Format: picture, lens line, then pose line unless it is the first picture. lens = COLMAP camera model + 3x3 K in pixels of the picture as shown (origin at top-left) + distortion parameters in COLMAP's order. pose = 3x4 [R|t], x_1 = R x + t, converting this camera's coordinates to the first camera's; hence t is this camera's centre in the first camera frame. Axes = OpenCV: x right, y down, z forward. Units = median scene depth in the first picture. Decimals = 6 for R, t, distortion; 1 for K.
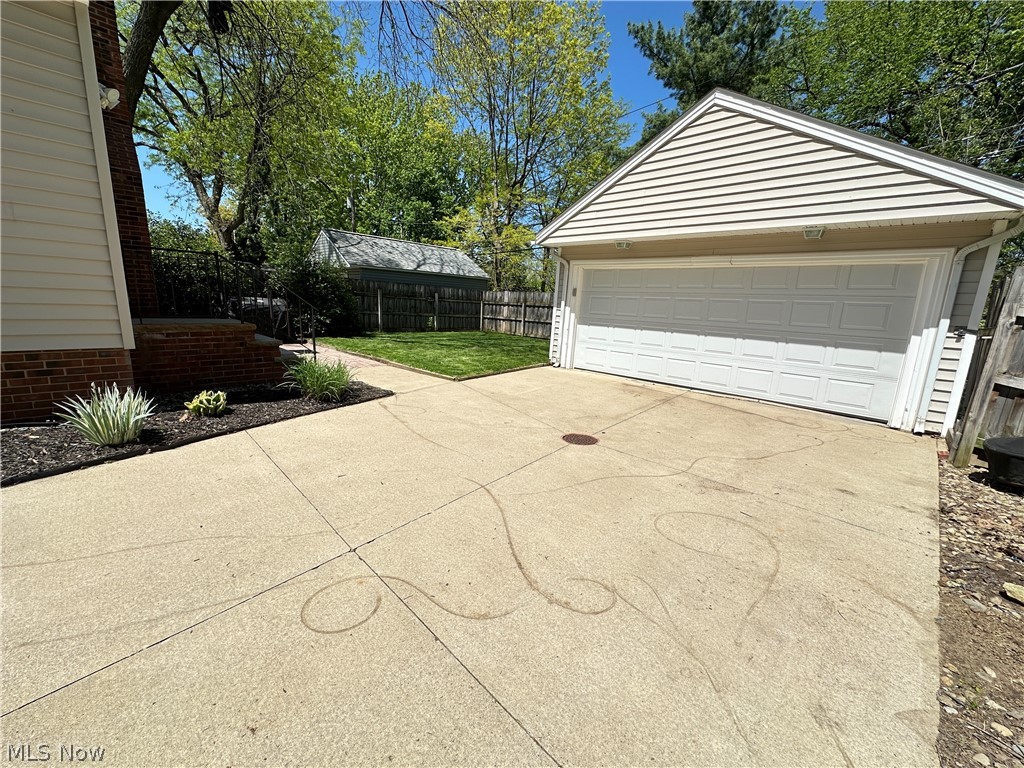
lens RADIAL K [[413.8, 0, 507.8], [0, 413.8, 382.4], [0, 0, 1]] dist [-0.019839, -0.000128]
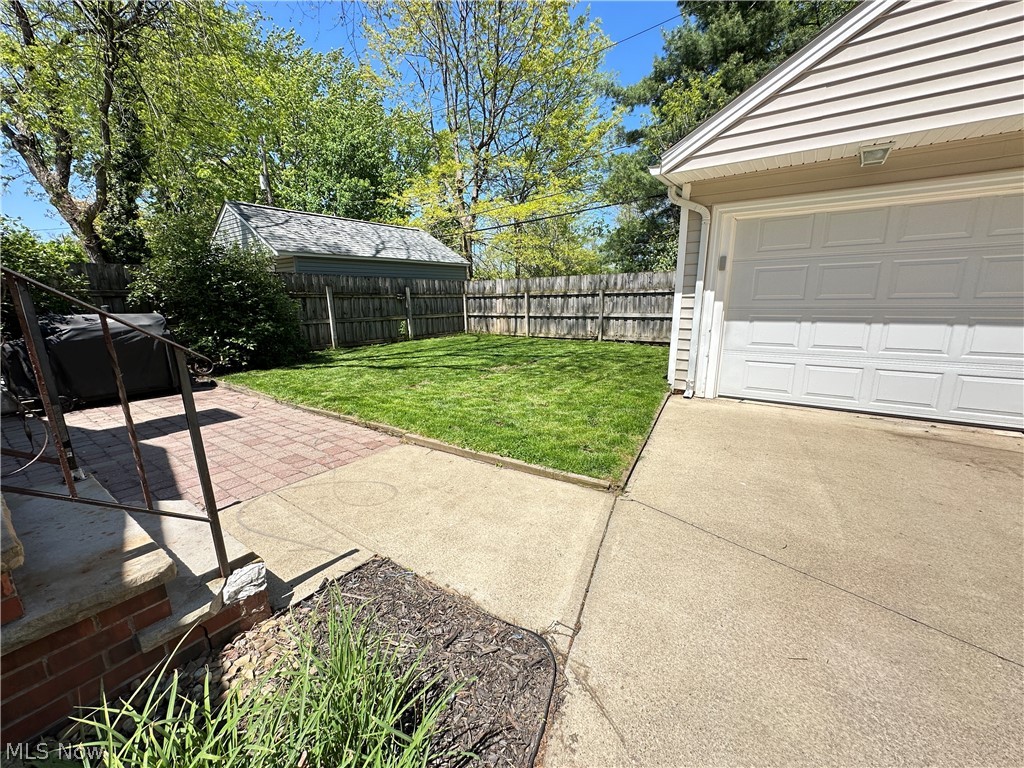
lens RADIAL K [[413.8, 0, 515.9], [0, 413.8, 388.8], [0, 0, 1]] dist [-0.019839, -0.000128]
pose [[0.984729, -0.100089, 0.142449, -0.105481], [0.095096, 0.994604, 0.041458, -0.050489], [-0.145830, -0.027278, 0.988933, 0.248275]]
